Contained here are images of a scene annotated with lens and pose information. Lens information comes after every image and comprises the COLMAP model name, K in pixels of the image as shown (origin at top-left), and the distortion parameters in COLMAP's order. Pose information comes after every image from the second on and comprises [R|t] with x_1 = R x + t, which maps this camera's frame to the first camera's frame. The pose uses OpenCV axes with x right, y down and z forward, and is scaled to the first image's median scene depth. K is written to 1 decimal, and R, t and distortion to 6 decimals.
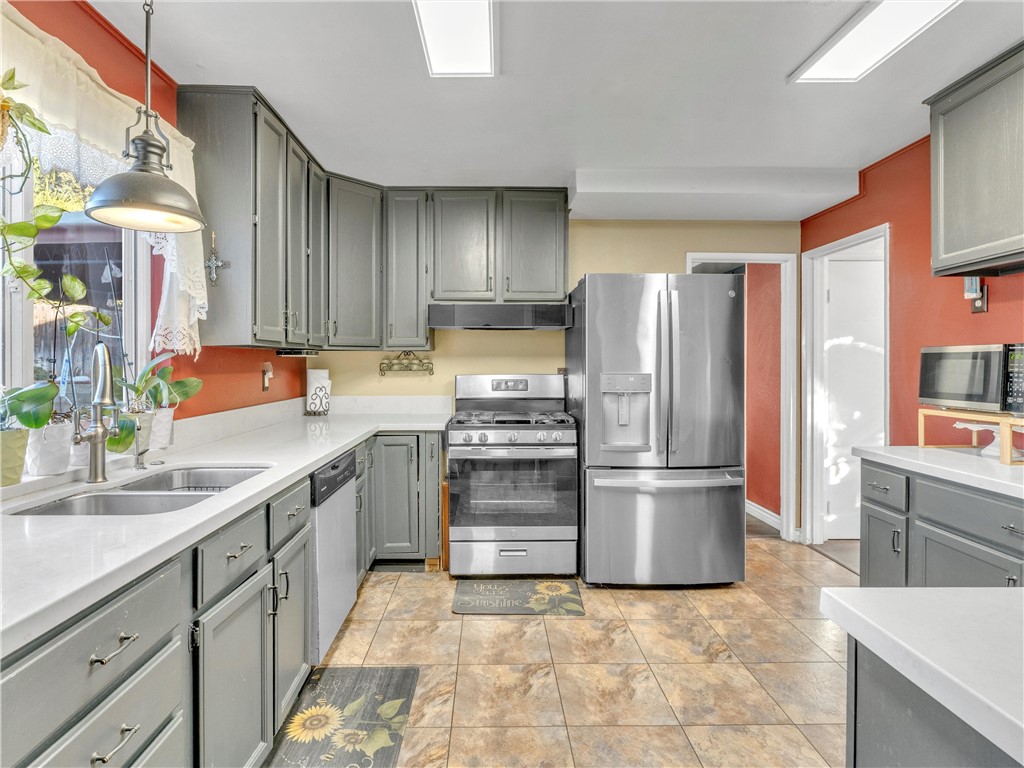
lens RADIAL K [[573.4, 0, 498.2], [0, 573.4, 373.5], [0, 0, 1]] dist [-0.002041, -0.000662]
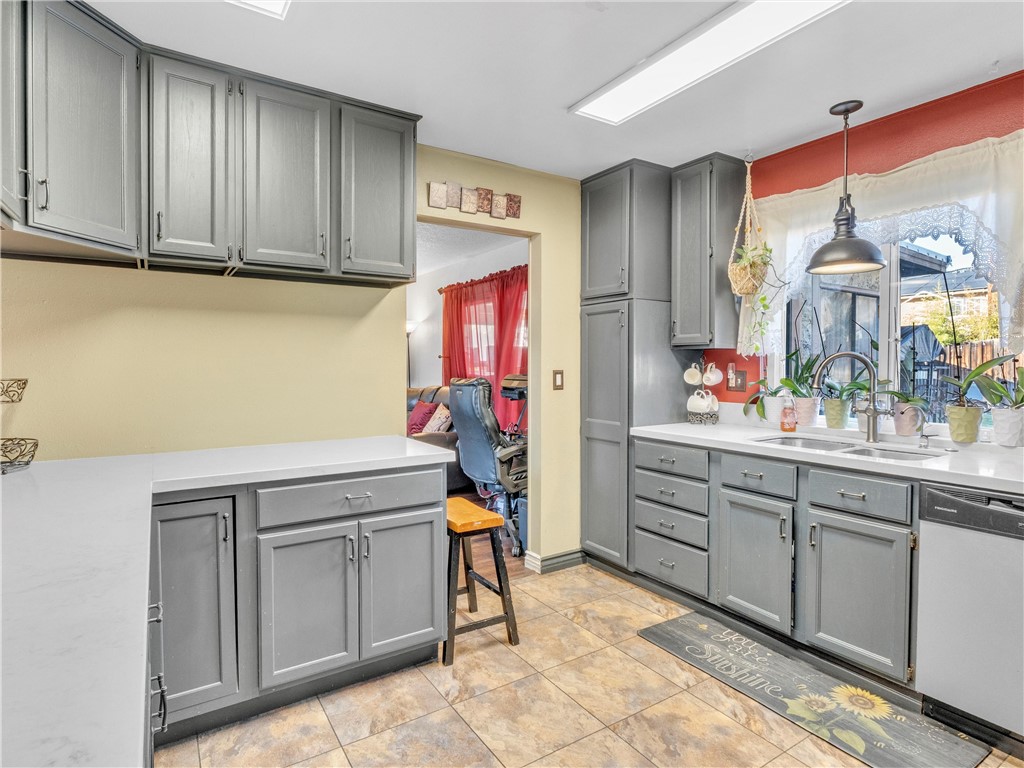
lens RADIAL K [[546.6, 0, 514.2], [0, 546.6, 396.7], [0, 0, 1]] dist [-0.001171, -0.000394]
pose [[-0.849148, 0.026023, -0.527514, 0.506857], [-0.014914, 0.997206, 0.073201, -0.013299], [0.527945, 0.070026, -0.846387, 1.002682]]
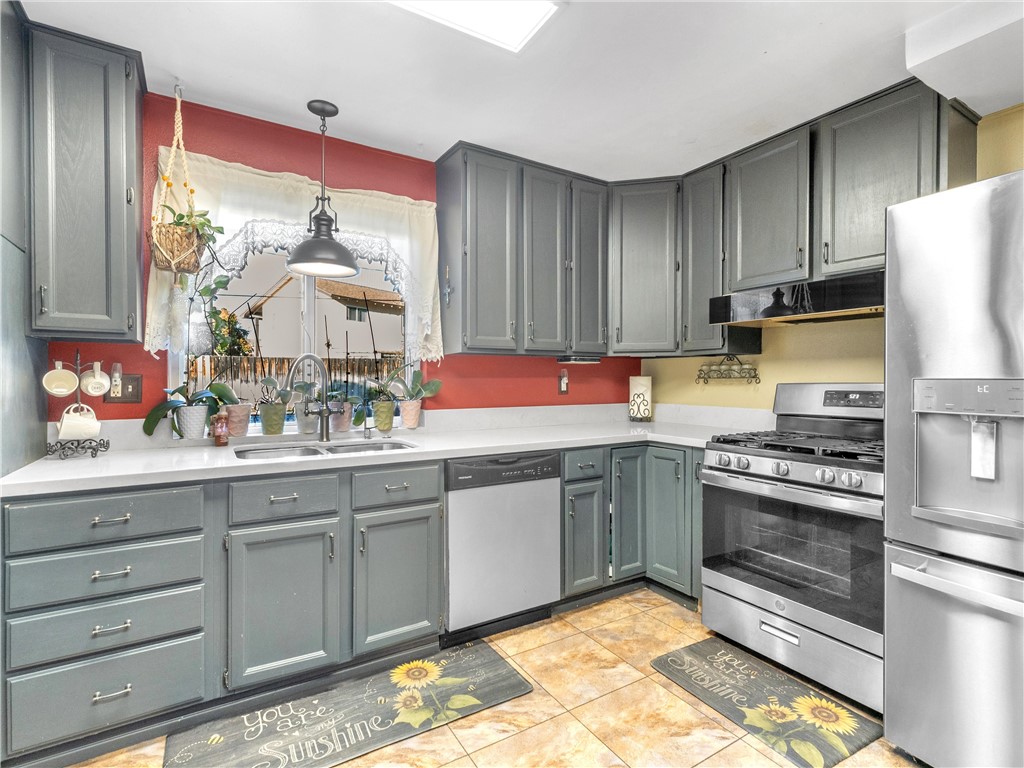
lens RADIAL K [[497.6, 0, 493.4], [0, 497.6, 387.5], [0, 0, 1]] dist [0.009567, 0.000181]
pose [[0.490849, 0.015750, -0.871102, 0.427870], [-0.017741, 0.999810, 0.008080, 0.012454], [0.871064, 0.011488, 0.491036, 0.428627]]
